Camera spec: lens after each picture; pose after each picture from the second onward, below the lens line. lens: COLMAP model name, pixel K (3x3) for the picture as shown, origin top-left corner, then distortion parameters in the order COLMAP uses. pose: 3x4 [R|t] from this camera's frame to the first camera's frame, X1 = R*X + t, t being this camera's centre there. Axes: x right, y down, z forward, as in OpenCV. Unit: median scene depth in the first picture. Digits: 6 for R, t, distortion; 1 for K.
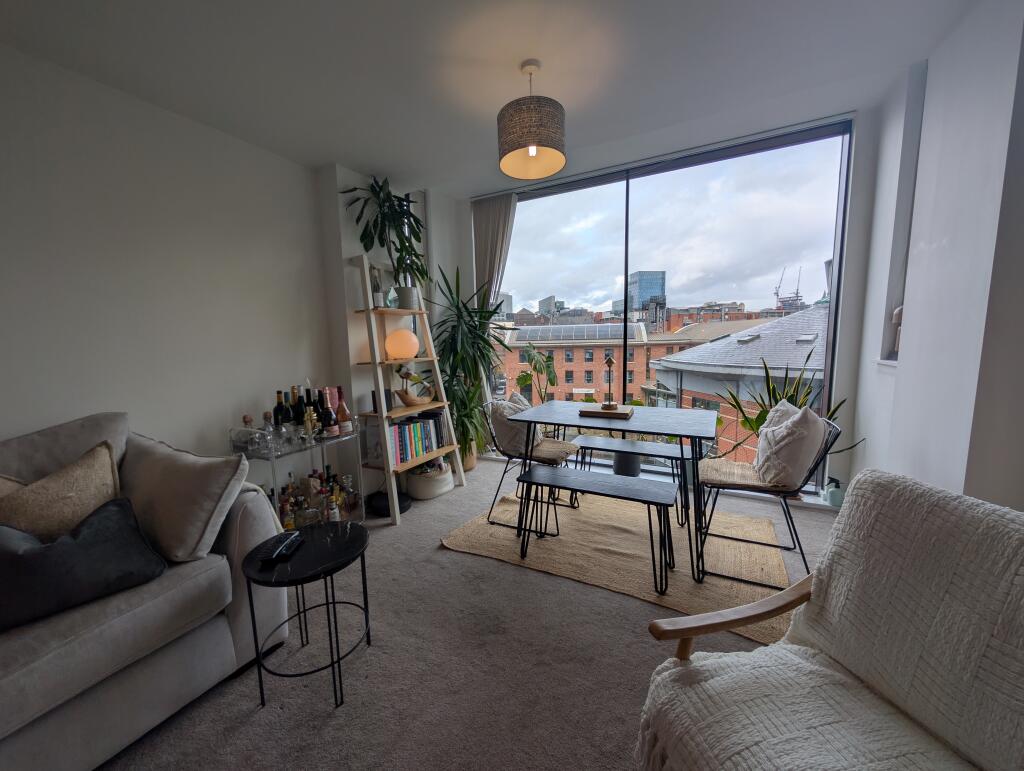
lens RADIAL K [[389.2, 0, 510.6], [0, 389.2, 388.1], [0, 0, 1]] dist [0.001983, -0.000091]
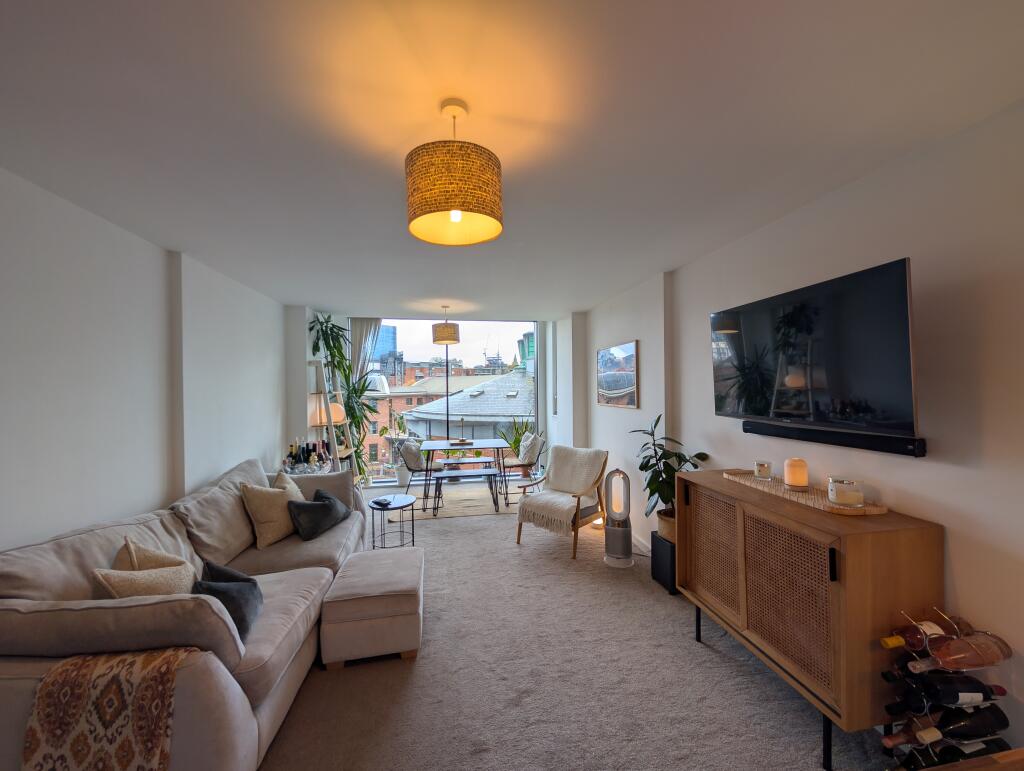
lens RADIAL K [[389.2, 0, 510.6], [0, 389.2, 388.1], [0, 0, 1]] dist [0.001983, -0.000091]
pose [[0.791745, 0.008917, 0.610786, -0.734175], [0.069680, 0.992048, -0.104807, 0.004412], [-0.606864, 0.125540, 0.784828, -0.760042]]
